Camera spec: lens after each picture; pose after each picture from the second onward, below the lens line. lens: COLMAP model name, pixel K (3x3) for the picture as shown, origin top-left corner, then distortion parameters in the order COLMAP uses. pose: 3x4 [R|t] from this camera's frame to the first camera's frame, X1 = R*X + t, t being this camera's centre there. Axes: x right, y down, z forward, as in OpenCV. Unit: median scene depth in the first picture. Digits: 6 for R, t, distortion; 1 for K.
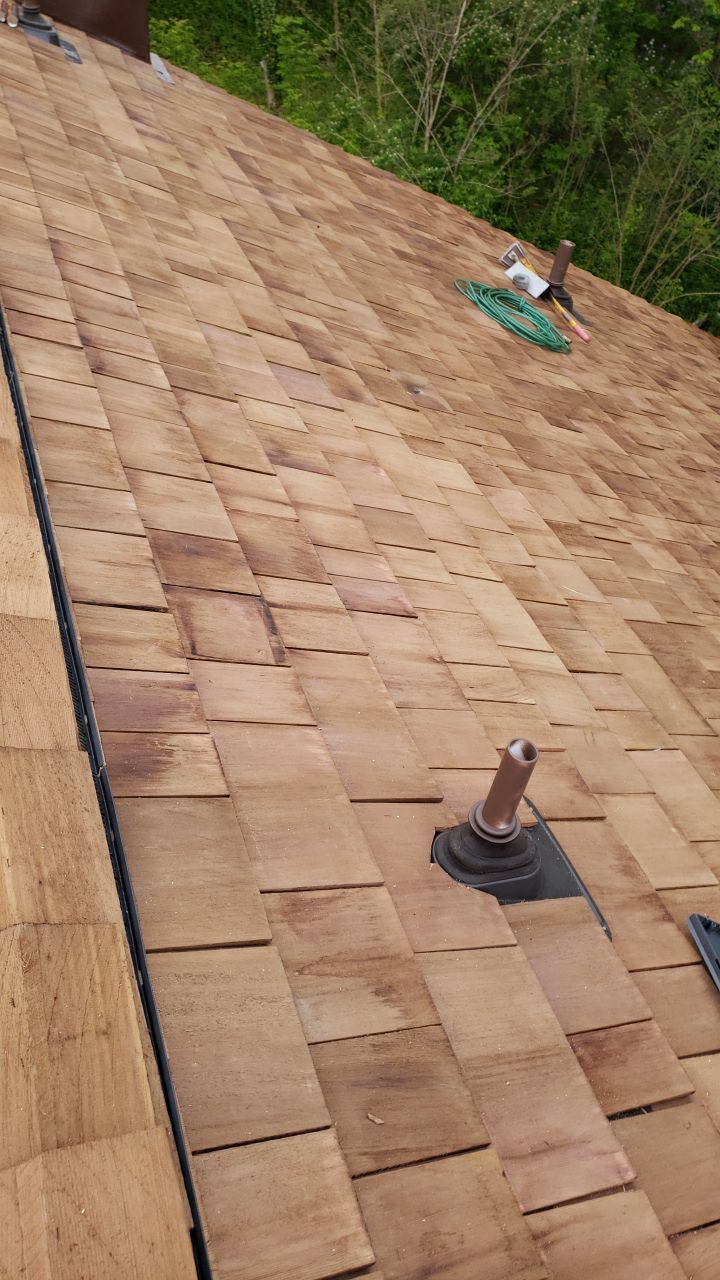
lens RADIAL K [[996.6, 0, 376.8], [0, 996.6, 639.4], [0, 0, 1]] dist [0.028060, -0.007302]
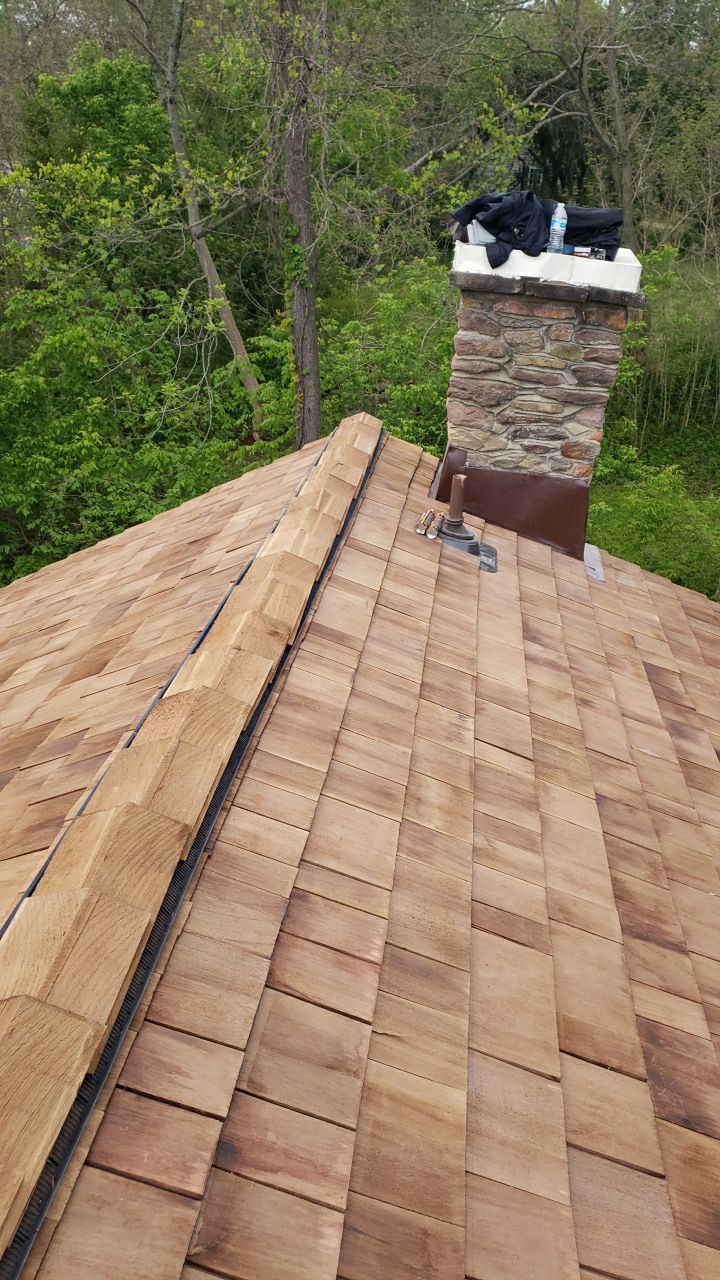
lens RADIAL K [[948.9, 0, 394.5], [0, 948.9, 640.7], [0, 0, 1]] dist [0.123284, -0.240711]
pose [[0.891624, 0.089078, -0.443928, 0.024294], [-0.230052, 0.933598, -0.274720, -0.368531], [0.389979, 0.347073, 0.852911, 0.354514]]
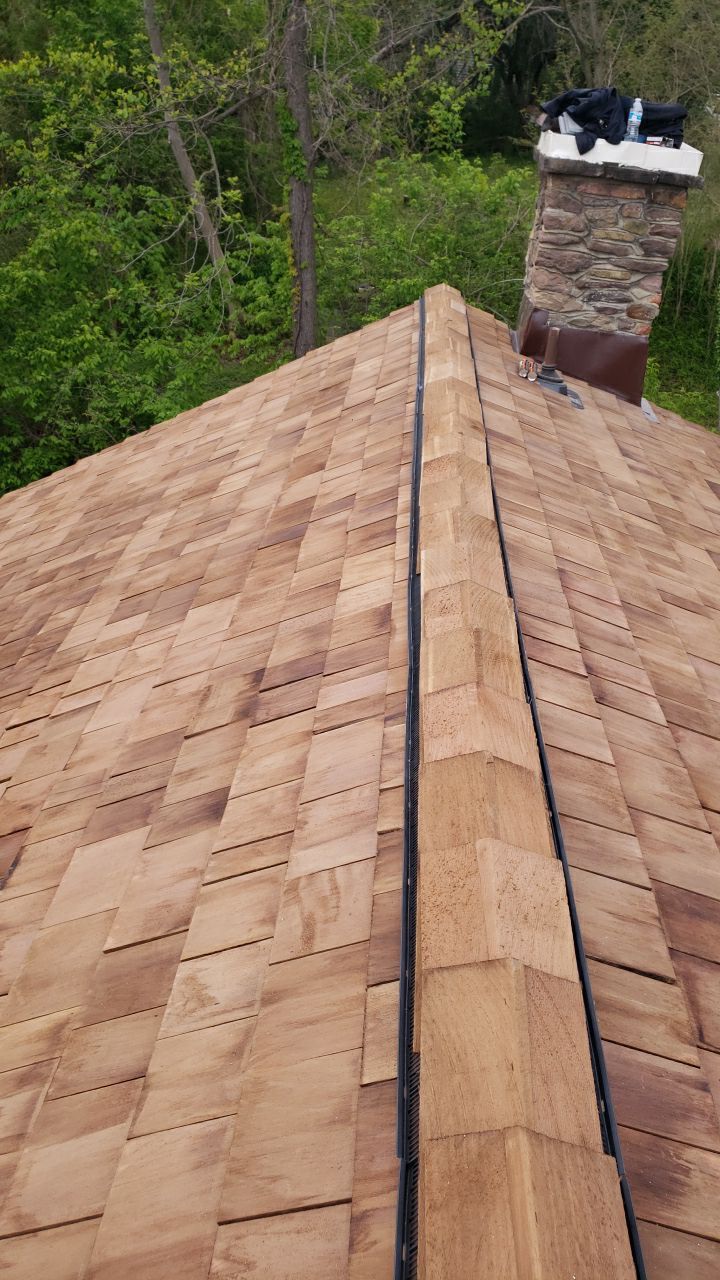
lens RADIAL K [[988.1, 0, 360.0], [0, 988.1, 640.0], [0, 0, 1]] dist [0.037215, -0.010809]
pose [[0.914870, 0.107349, -0.389217, -0.089606], [-0.205786, 0.953371, -0.220760, -0.040305], [0.347369, 0.282062, 0.894302, -0.013597]]
